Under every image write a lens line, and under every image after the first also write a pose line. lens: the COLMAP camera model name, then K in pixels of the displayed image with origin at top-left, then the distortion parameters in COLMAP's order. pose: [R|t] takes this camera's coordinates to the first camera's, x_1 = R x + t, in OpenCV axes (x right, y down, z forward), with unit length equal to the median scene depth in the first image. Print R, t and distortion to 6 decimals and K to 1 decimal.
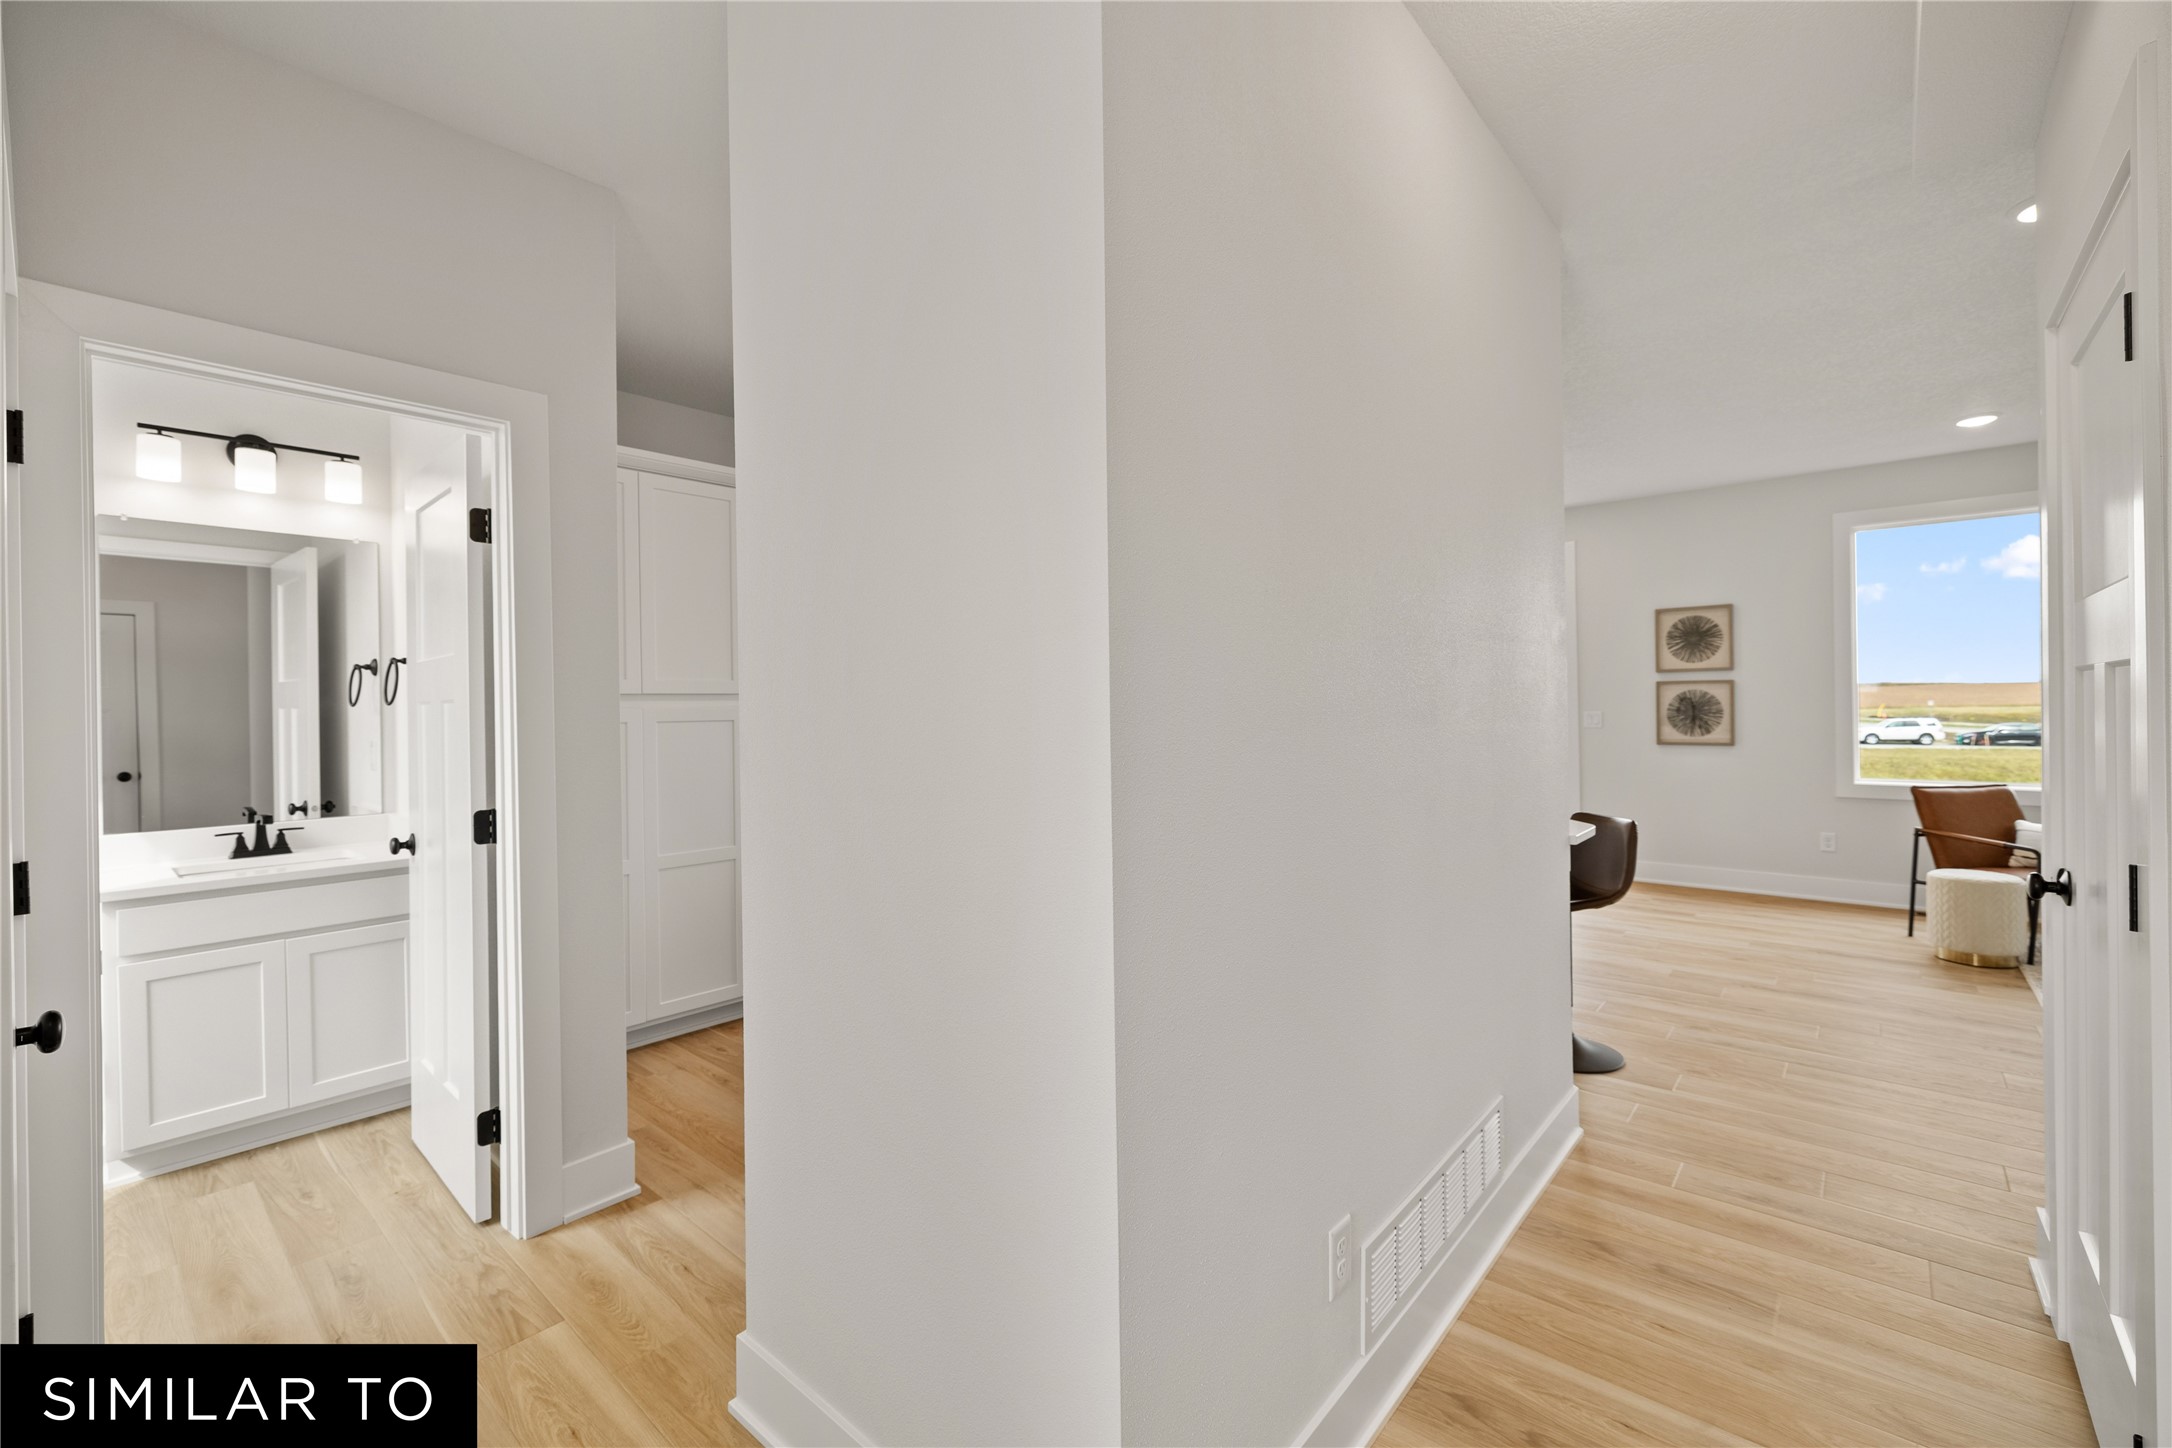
lens RADIAL K [[917.3, 0, 1083.6], [0, 917.3, 703.7], [0, 0, 1]] dist [0.001604, 0.000222]
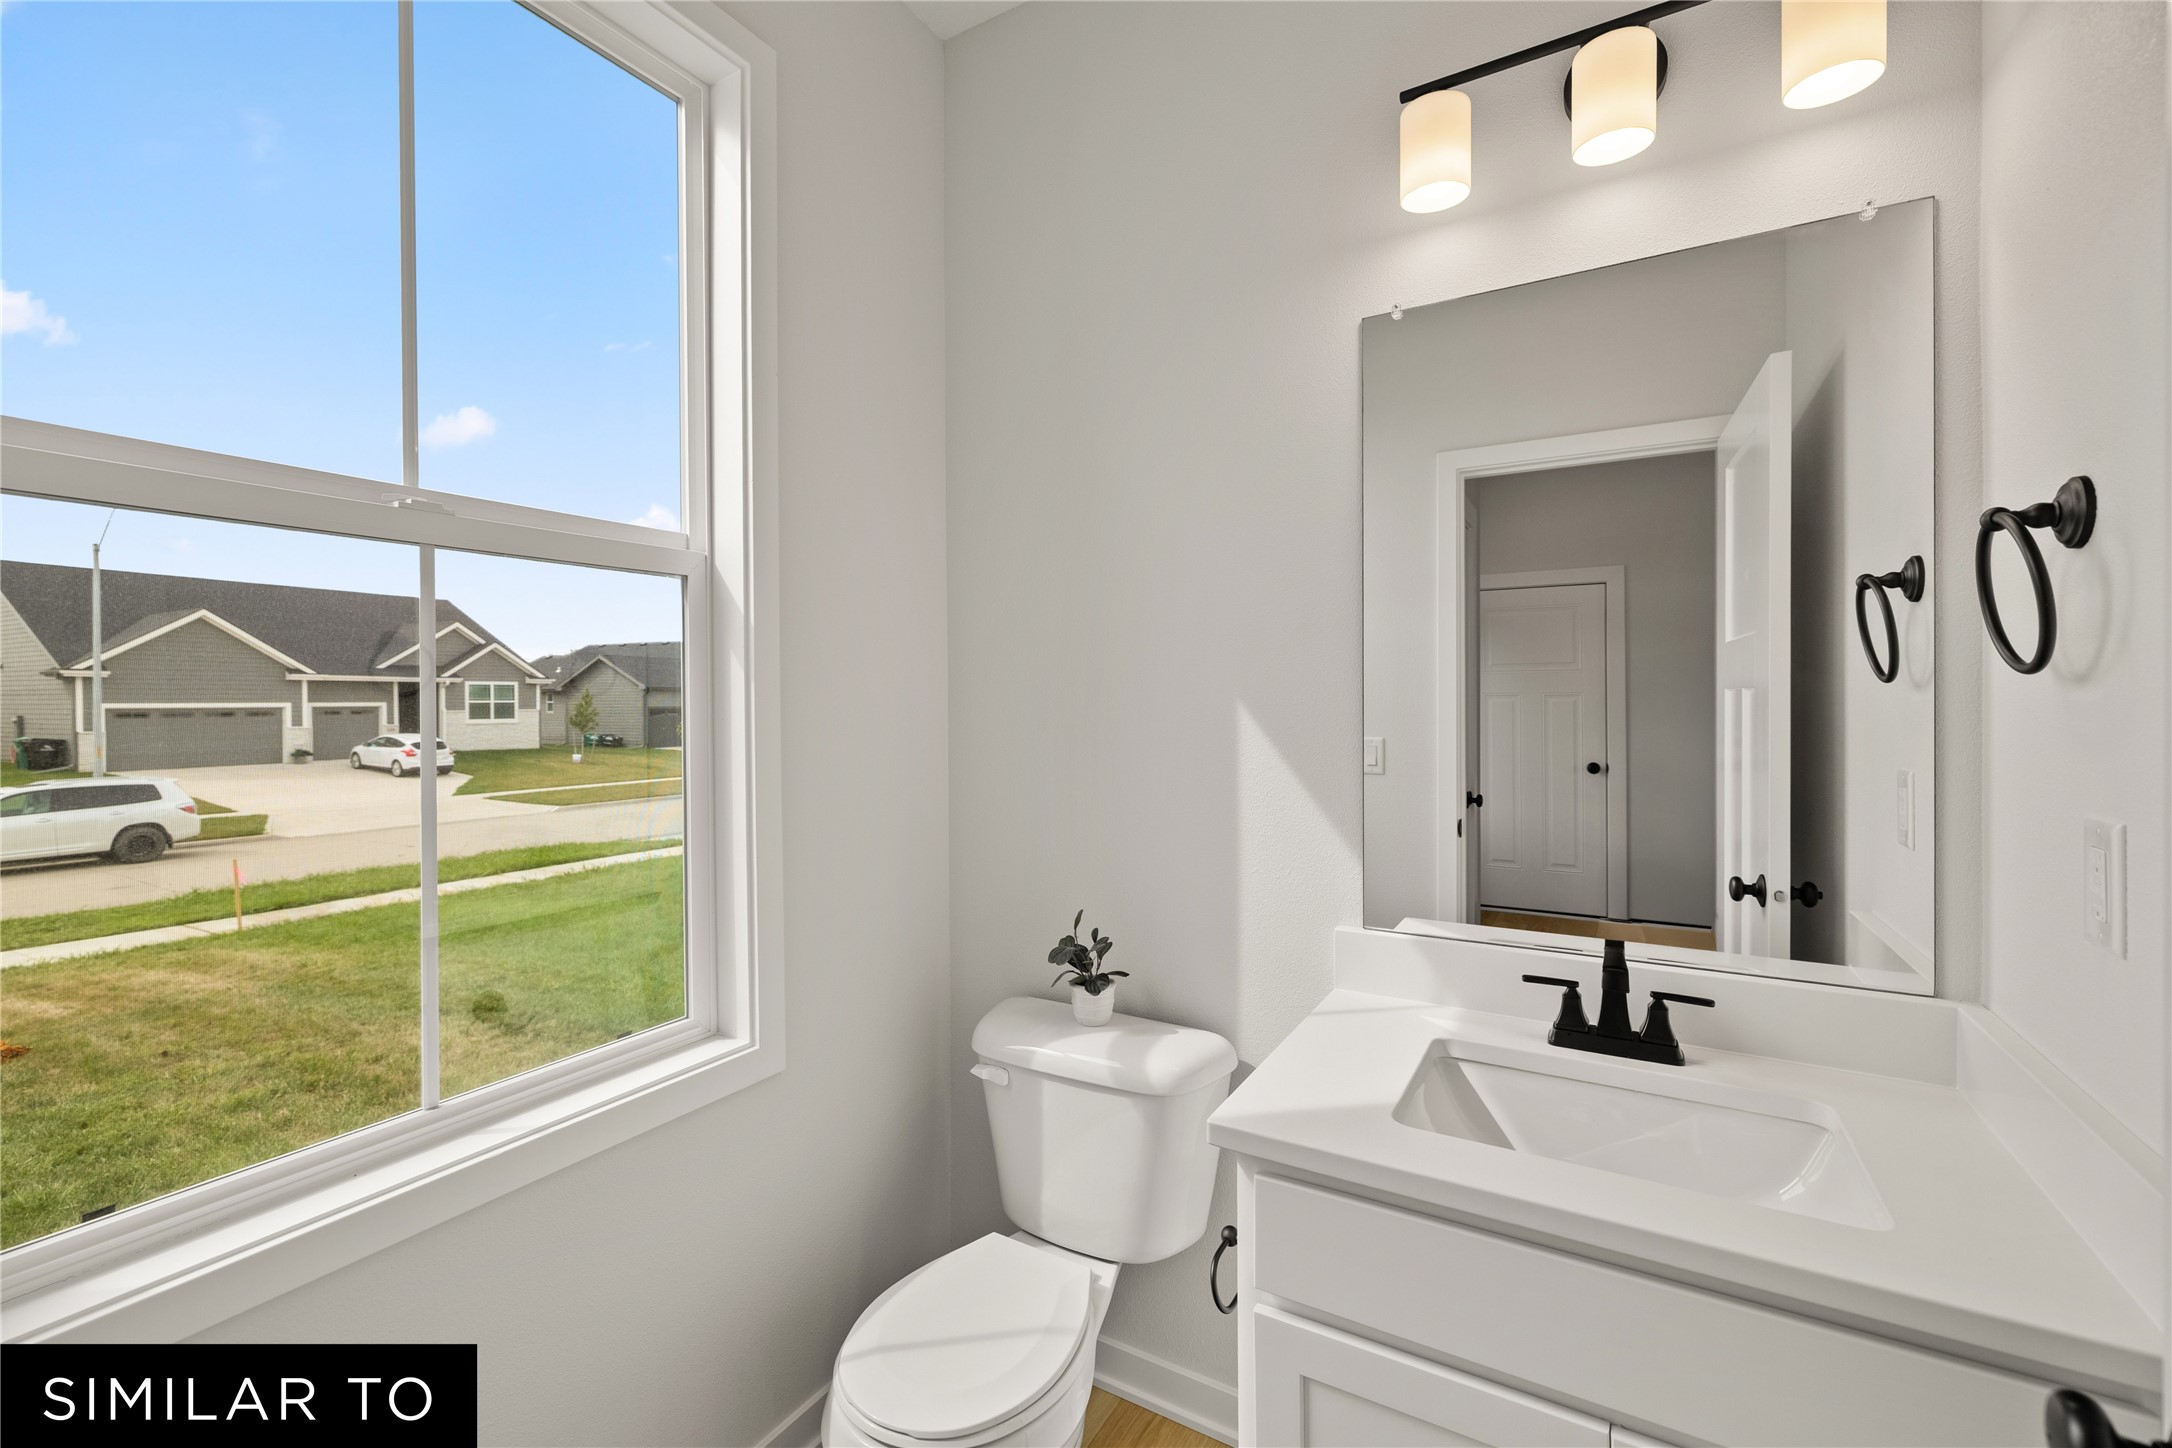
lens RADIAL K [[917.3, 0, 1083.6], [0, 917.3, 703.7], [0, 0, 1]] dist [0.001604, 0.000222]
pose [[0.178433, 0.019154, -0.983766, -0.446713], [0.004738, 0.999782, 0.020325, 0.002520], [0.983941, -0.008287, 0.178303, 0.576738]]
